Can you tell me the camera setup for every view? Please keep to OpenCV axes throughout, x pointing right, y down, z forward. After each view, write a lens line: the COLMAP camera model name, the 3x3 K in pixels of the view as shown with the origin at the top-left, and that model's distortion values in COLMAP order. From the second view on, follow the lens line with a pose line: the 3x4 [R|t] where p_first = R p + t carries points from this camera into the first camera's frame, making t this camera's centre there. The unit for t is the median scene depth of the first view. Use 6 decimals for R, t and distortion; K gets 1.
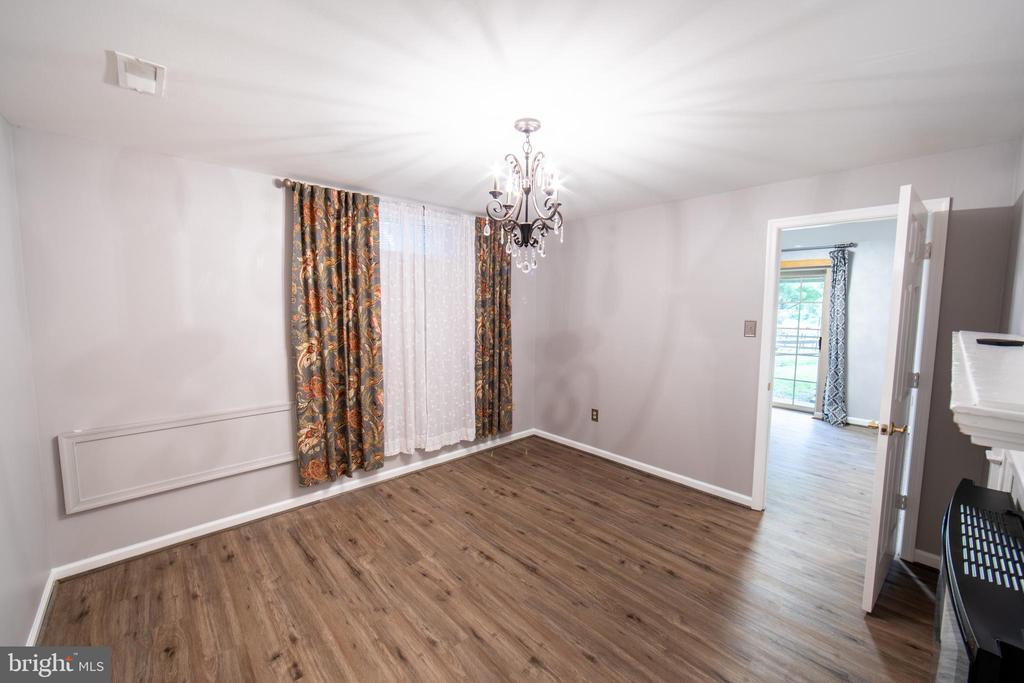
lens RADIAL K [[406.8, 0, 510.4], [0, 406.8, 342.1], [0, 0, 1]] dist [0.000549, 0.000024]
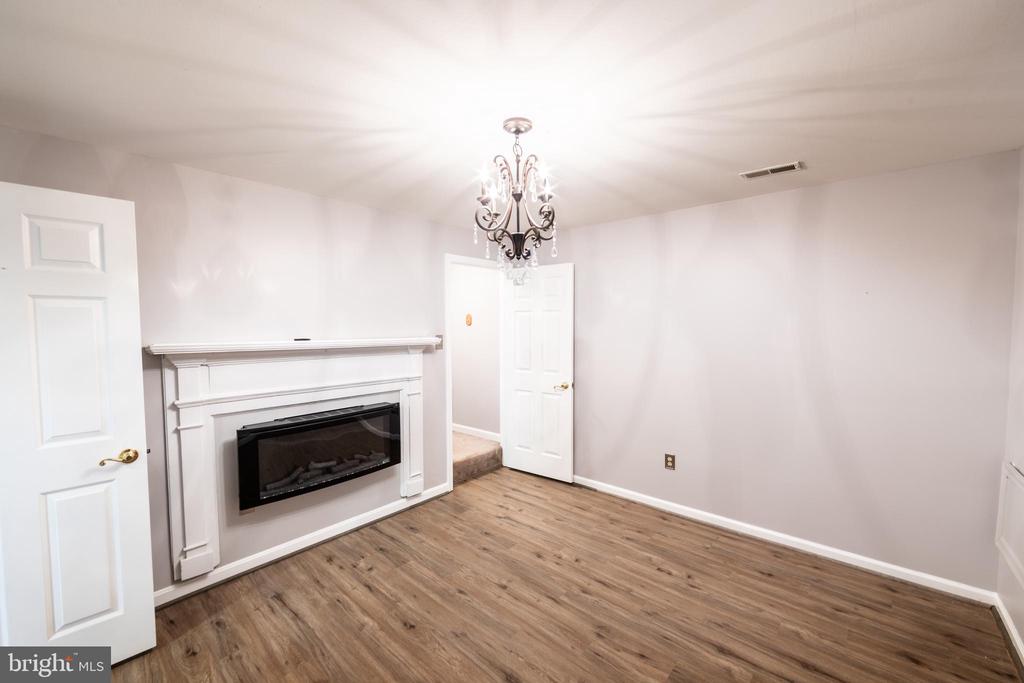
lens RADIAL K [[406.8, 0, 514.3], [0, 406.8, 344.0], [0, 0, 1]] dist [0.000549, 0.000024]
pose [[-0.993400, 0.002775, -0.114667, 0.158716], [-0.013088, 0.990436, 0.137353, -0.178637], [0.113951, 0.137948, -0.983863, 1.992828]]
